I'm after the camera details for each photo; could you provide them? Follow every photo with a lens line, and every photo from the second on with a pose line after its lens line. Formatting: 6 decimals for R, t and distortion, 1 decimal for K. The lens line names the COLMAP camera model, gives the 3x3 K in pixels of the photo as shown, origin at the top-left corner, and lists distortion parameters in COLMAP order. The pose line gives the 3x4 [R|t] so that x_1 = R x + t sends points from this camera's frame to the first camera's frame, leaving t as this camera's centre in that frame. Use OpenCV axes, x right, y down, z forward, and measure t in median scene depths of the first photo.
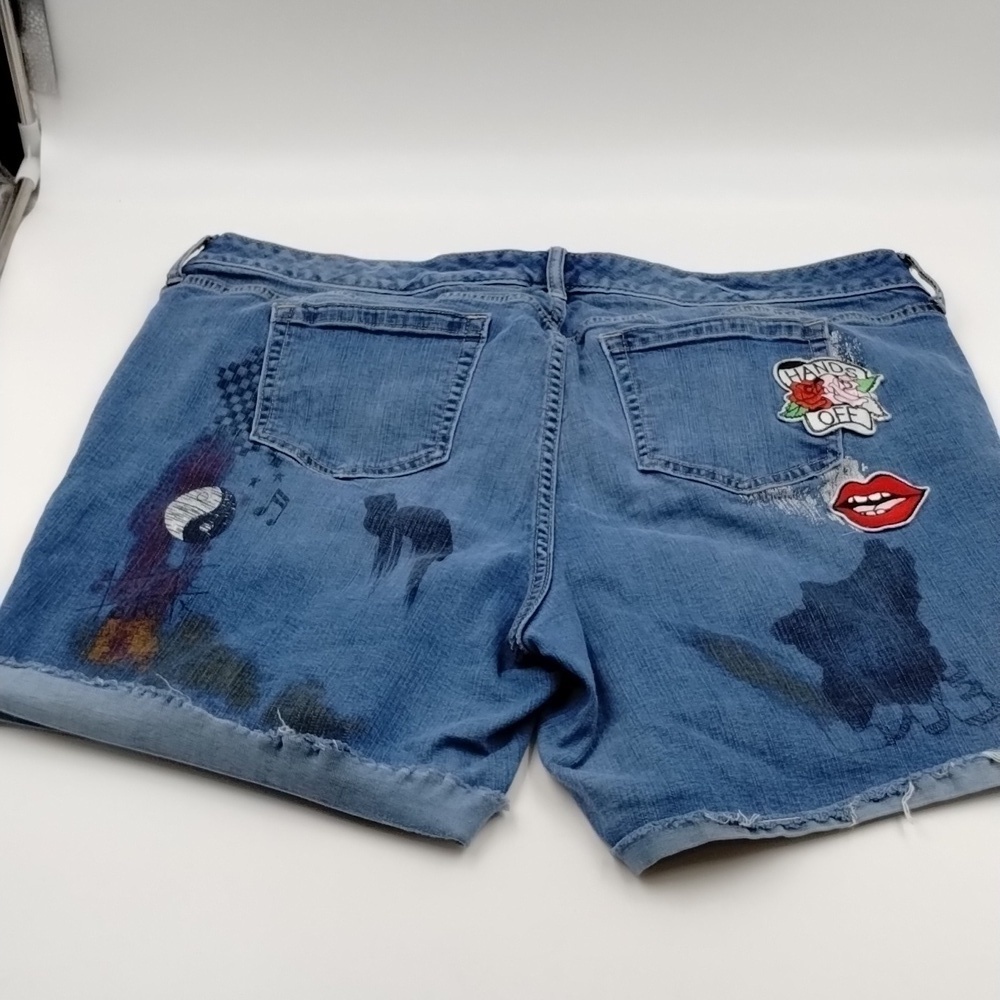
lens RADIAL K [[1930.9, 0, 513.2], [0, 1930.9, 496.5], [0, 0, 1]] dist [0.131816, -0.613911]
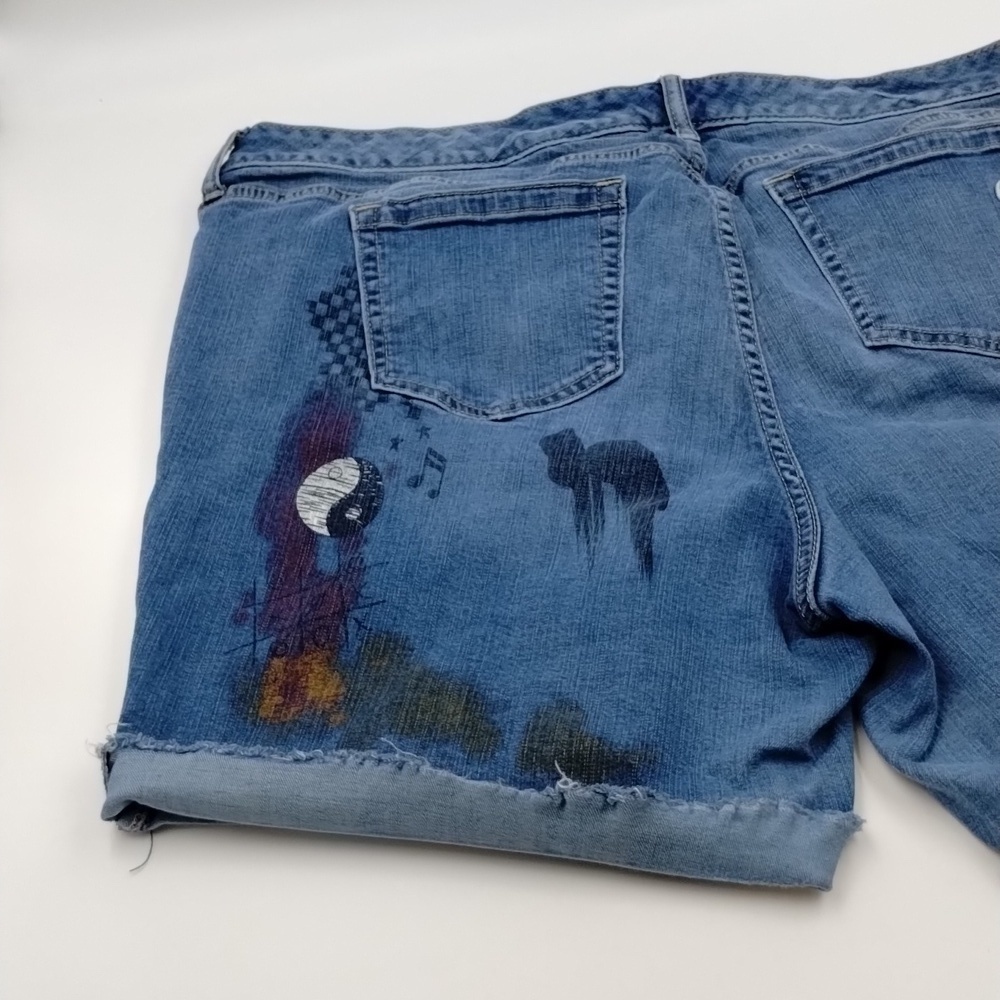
lens RADIAL K [[1930.9, 0, 513.2], [0, 1930.9, 496.5], [0, 0, 1]] dist [0.131816, -0.613911]
pose [[0.983058, -0.171683, 0.064198, -0.139565], [0.163523, 0.979699, 0.115979, -0.069359], [-0.082807, -0.103516, 0.991175, 0.209427]]
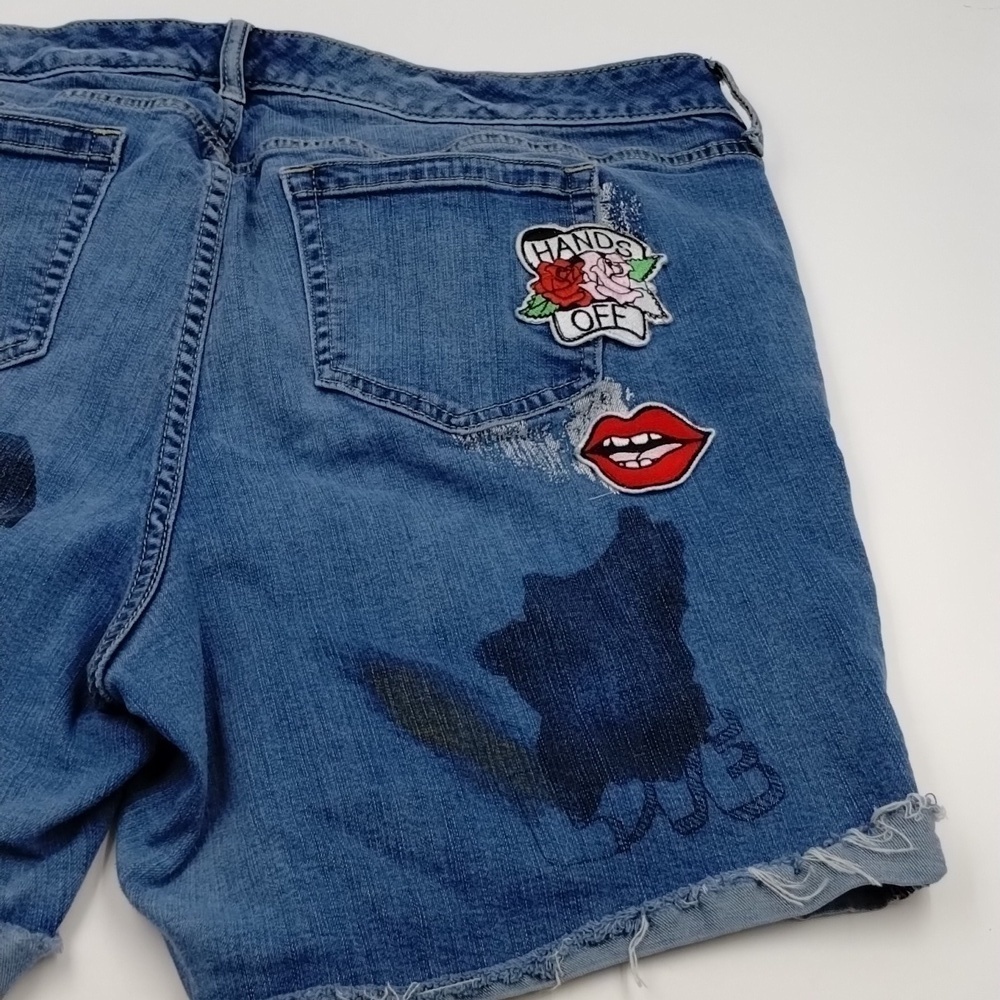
lens RADIAL K [[1930.9, 0, 513.2], [0, 1930.9, 496.5], [0, 0, 1]] dist [0.131816, -0.613911]
pose [[0.995839, 0.033700, 0.084668, 0.077817], [-0.049661, 0.979715, 0.194142, -0.114418], [-0.076408, -0.197539, 0.977313, 0.290374]]
